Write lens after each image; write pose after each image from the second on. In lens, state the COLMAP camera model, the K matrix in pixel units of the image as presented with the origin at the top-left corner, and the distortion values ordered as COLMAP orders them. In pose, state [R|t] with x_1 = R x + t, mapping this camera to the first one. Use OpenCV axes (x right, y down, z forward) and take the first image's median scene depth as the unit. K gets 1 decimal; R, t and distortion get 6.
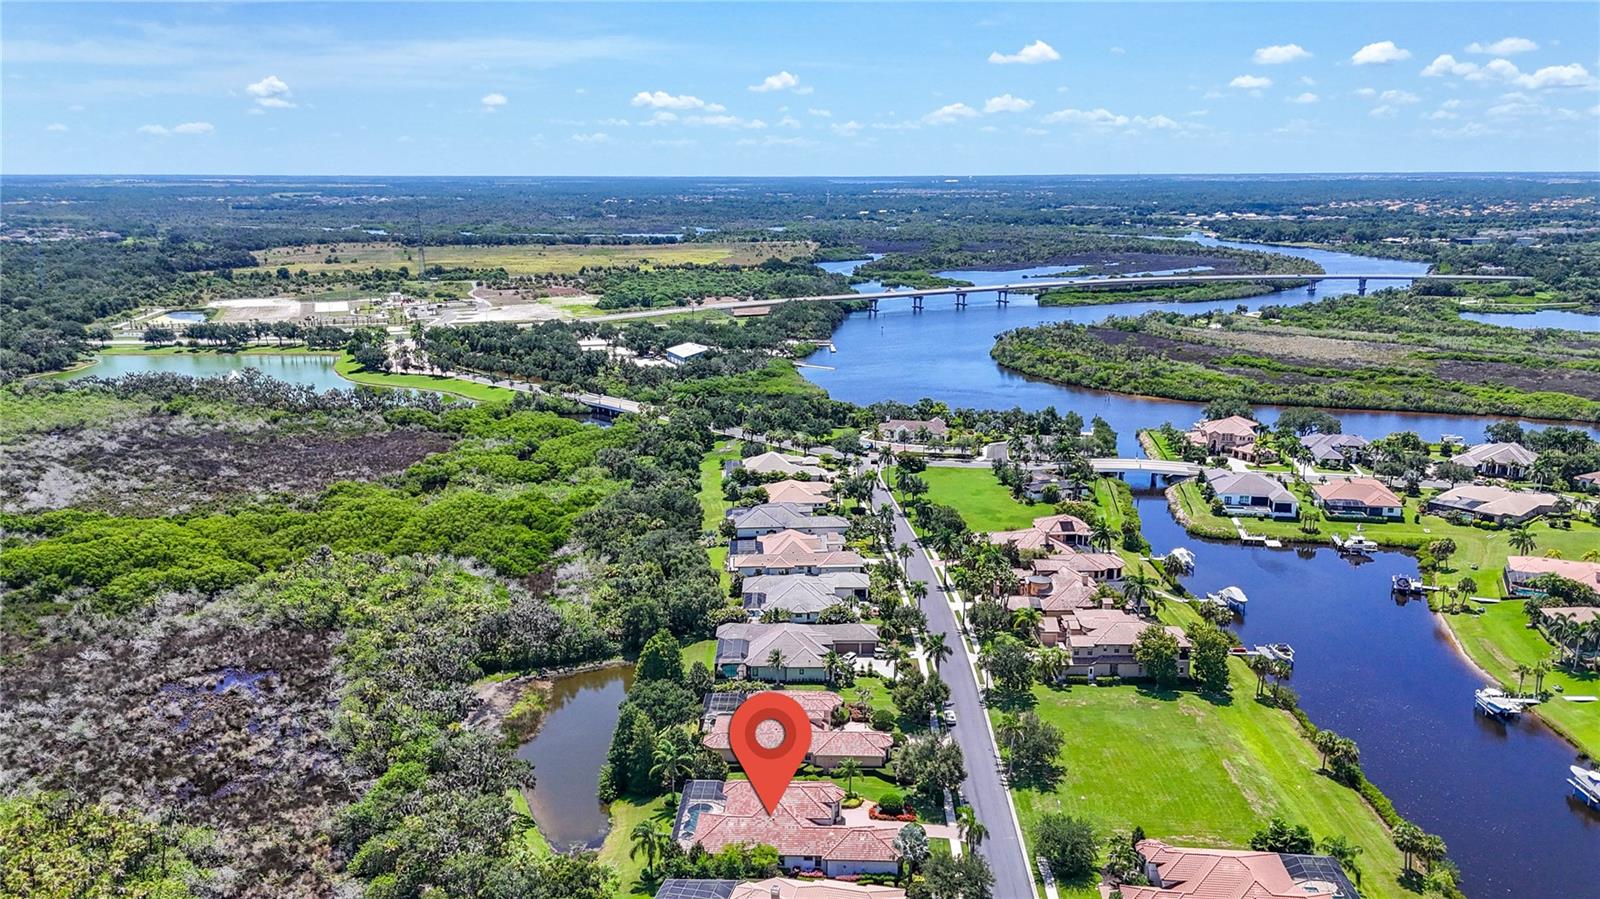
lens RADIAL K [[1177.4, 0, 800.5], [0, 1177.4, 450.9], [0, 0, 1]] dist [0.069140, -0.065812]
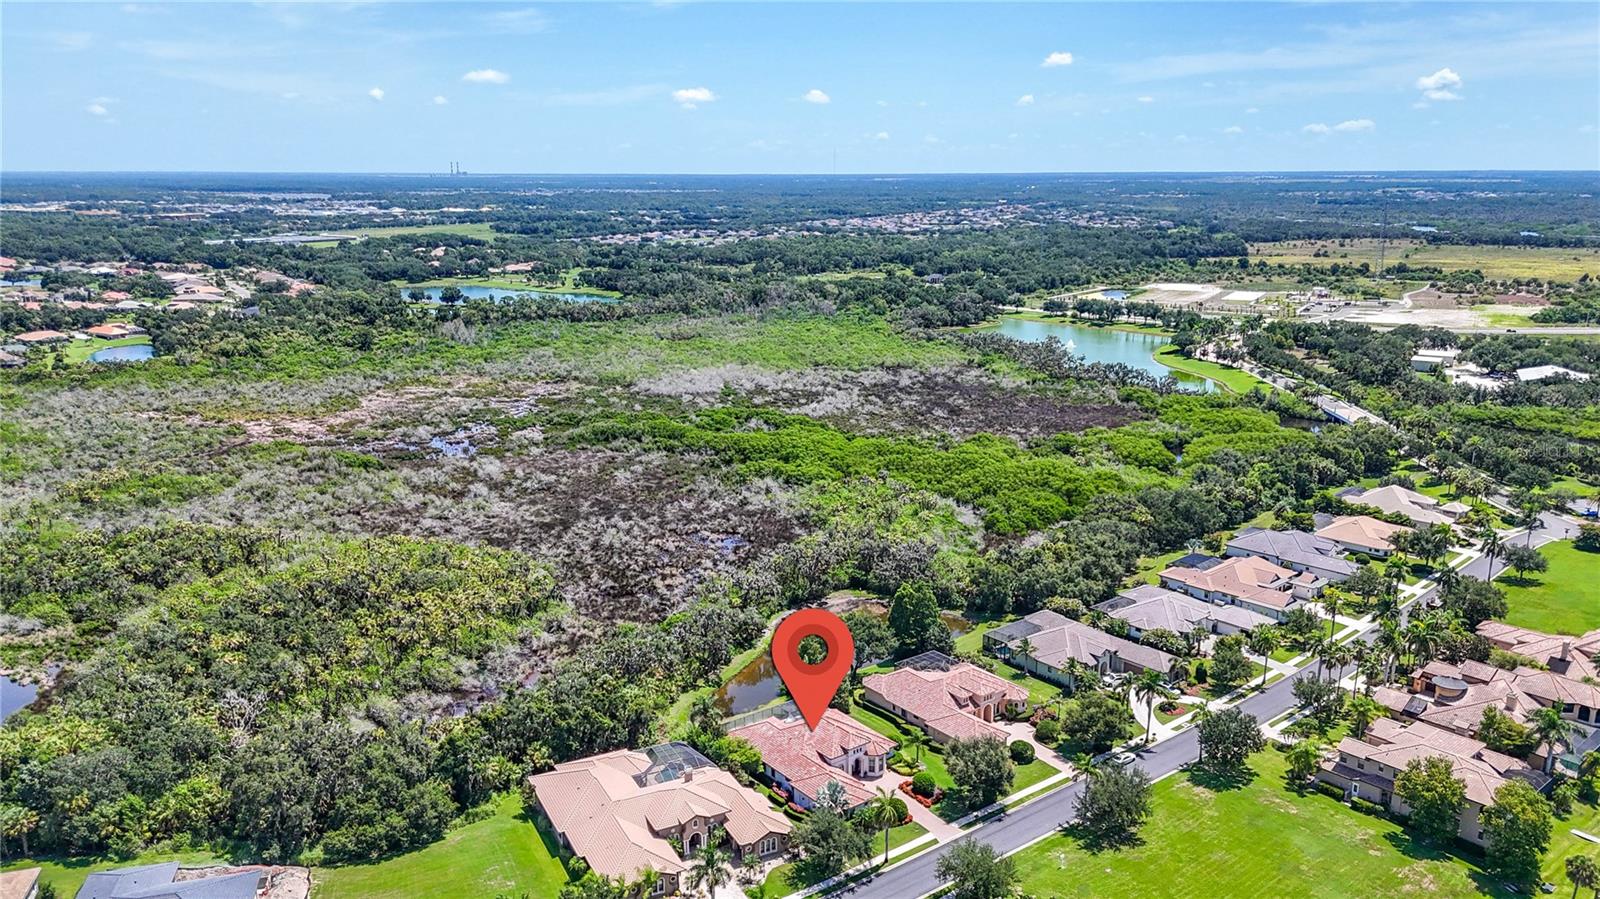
lens RADIAL K [[1177.4, 0, 801.8], [0, 1177.4, 437.9], [0, 0, 1]] dist [0.069140, -0.065812]
pose [[0.640203, 0.170261, -0.749100, 0.193292], [-0.175527, 0.981755, 0.073130, -0.011755], [0.747884, 0.084669, 0.658408, 0.065470]]
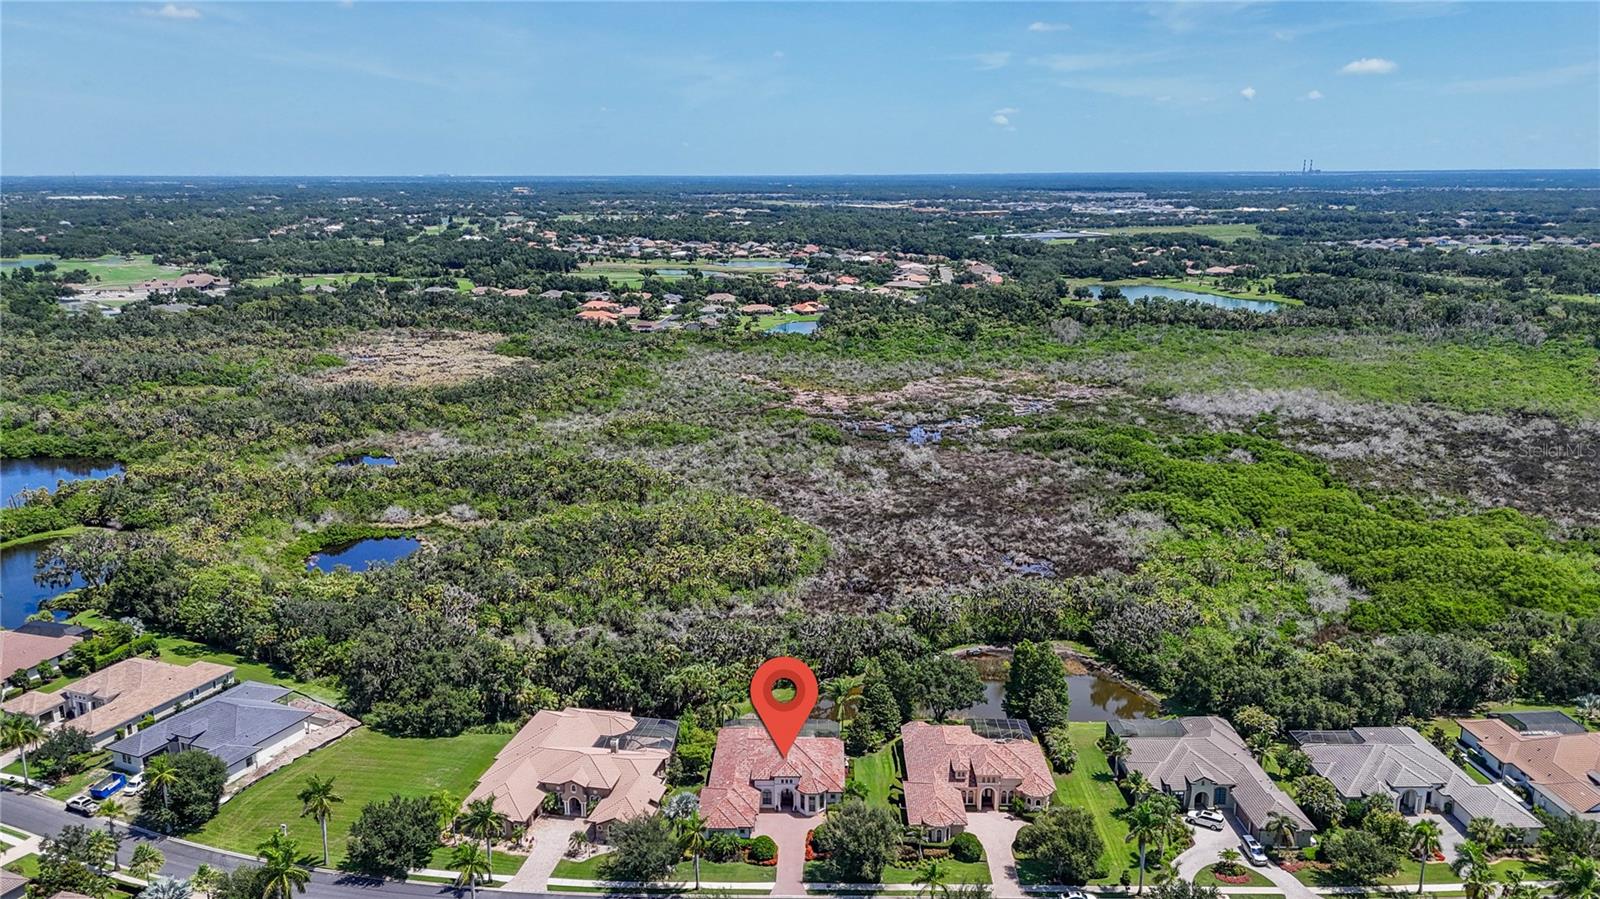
lens RADIAL K [[1177.4, 0, 802.7], [0, 1177.4, 455.5], [0, 0, 1]] dist [0.069140, -0.065812]
pose [[0.019118, 0.234617, -0.971900, 0.243994], [-0.225600, 0.948020, 0.224415, -0.049545], [0.974032, 0.214970, 0.071054, 0.232948]]
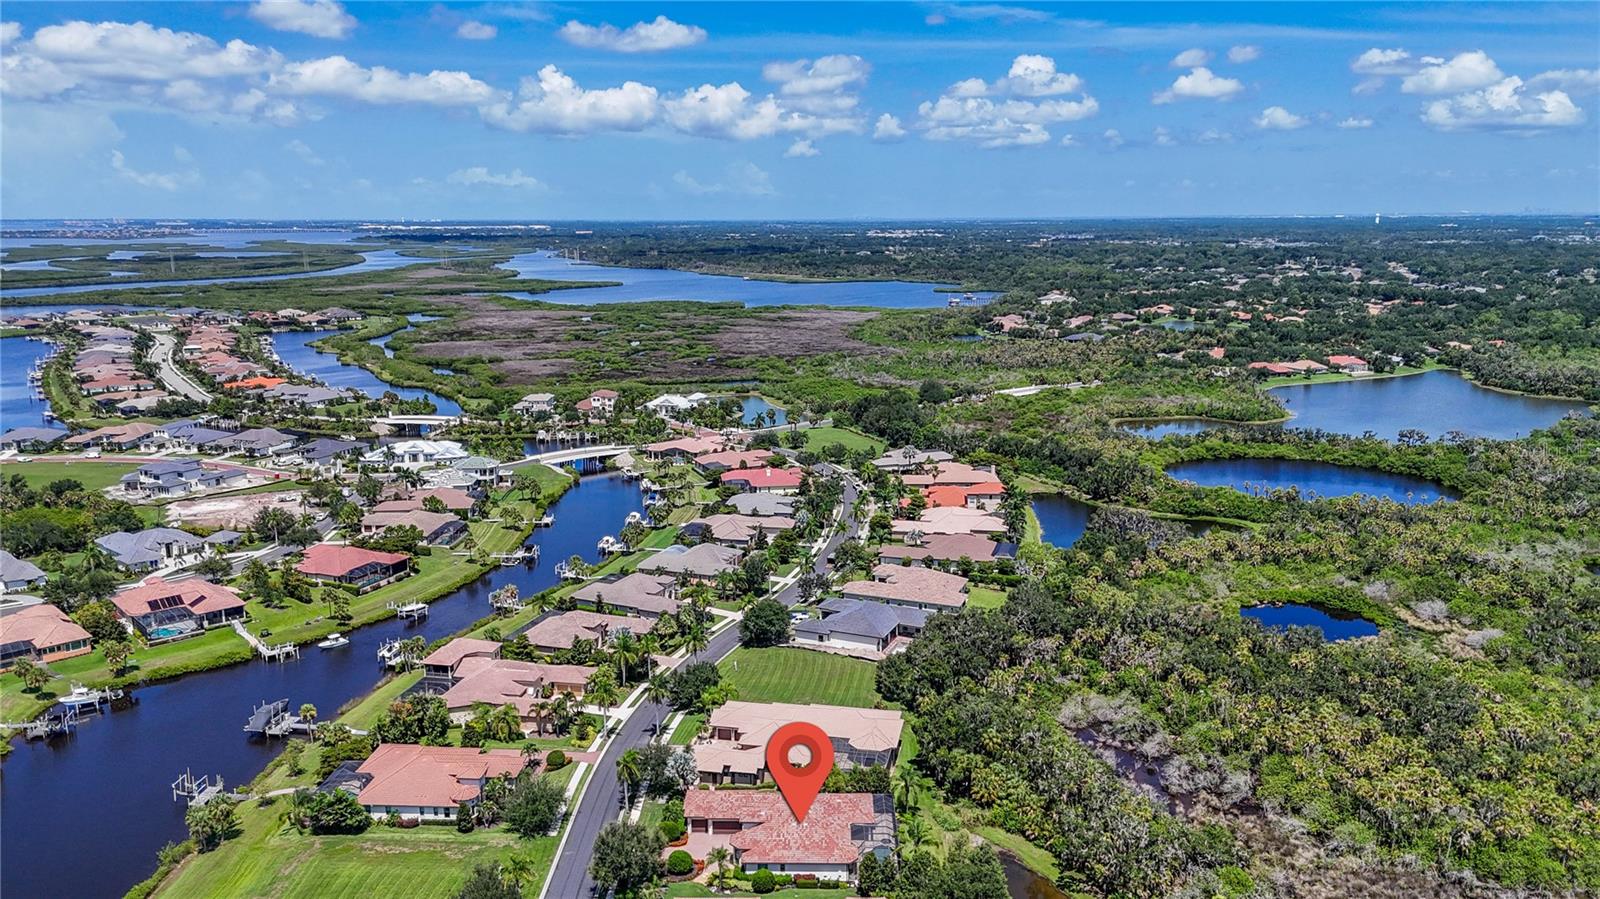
lens RADIAL K [[1177.4, 0, 804.3], [0, 1177.4, 464.6], [0, 0, 1]] dist [0.069140, -0.065812]
pose [[-0.999658, 0.010417, -0.023986, -0.001850], [-0.000815, 0.904377, 0.426733, -0.107667], [0.026138, 0.426606, -0.904060, 0.470329]]
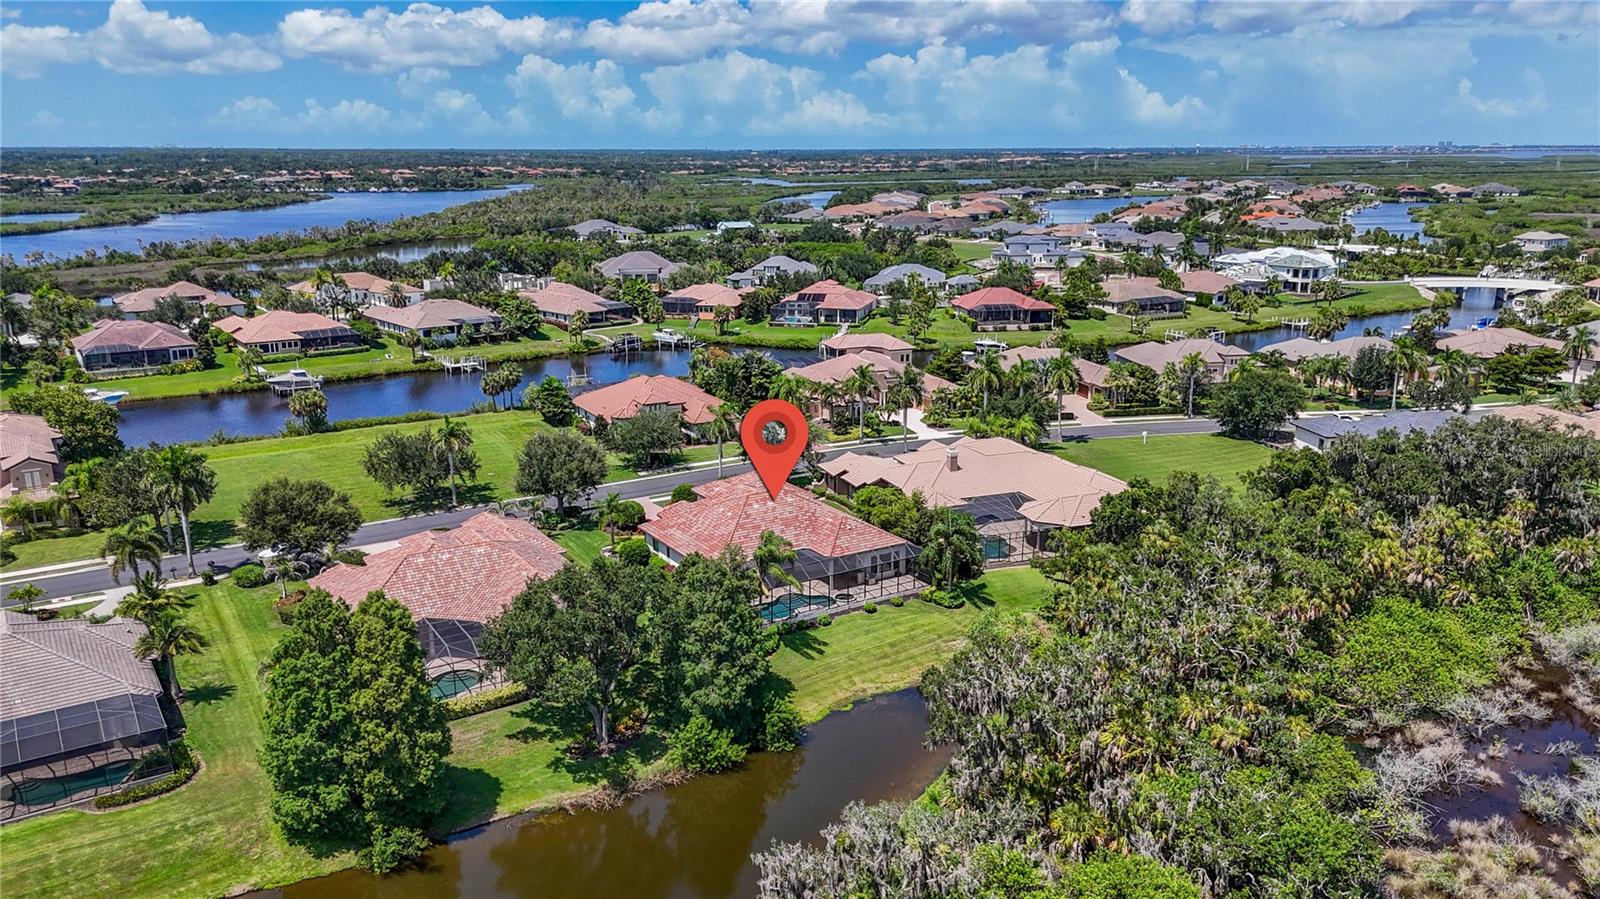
lens RADIAL K [[1177.4, 0, 803.2], [0, 1177.4, 454.8], [0, 0, 1]] dist [0.069140, -0.065812]
pose [[-0.563340, -0.205211, 0.800335, -0.149070], [0.191629, 0.909799, 0.368163, 0.006263], [-0.803695, 0.360769, -0.473202, 0.337879]]
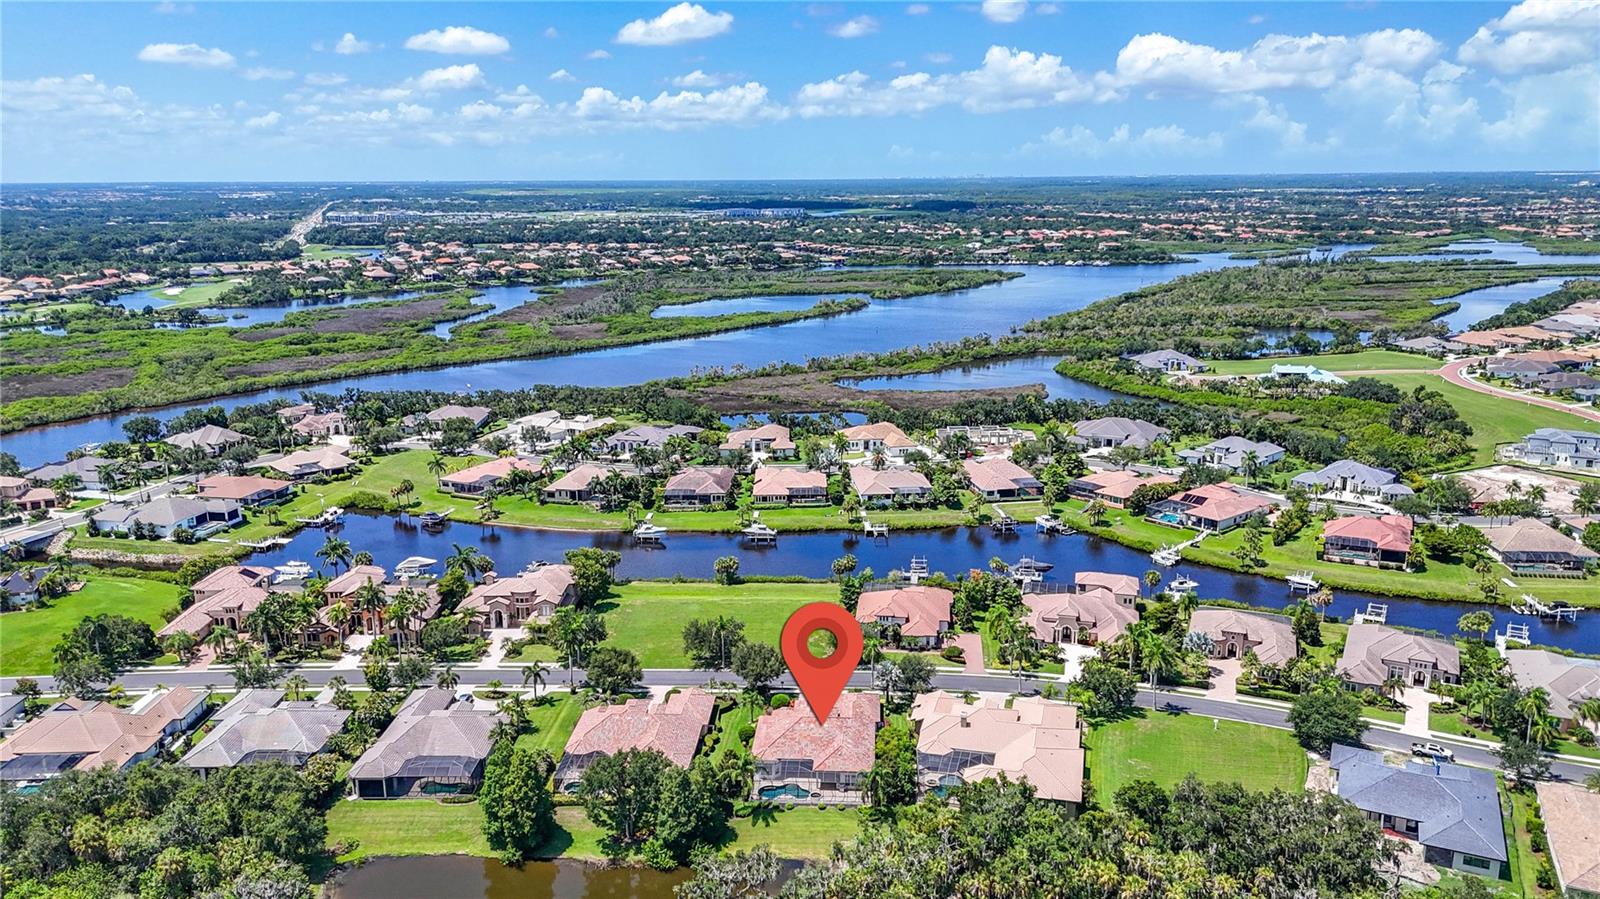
lens RADIAL K [[1177.4, 0, 803.1], [0, 1177.4, 449.3], [0, 0, 1]] dist [0.069140, -0.065812]
pose [[0.022324, -0.224664, 0.974181, -0.282025], [0.237641, 0.947687, 0.213109, -0.053554], [-0.971096, 0.226748, 0.074546, 0.226366]]
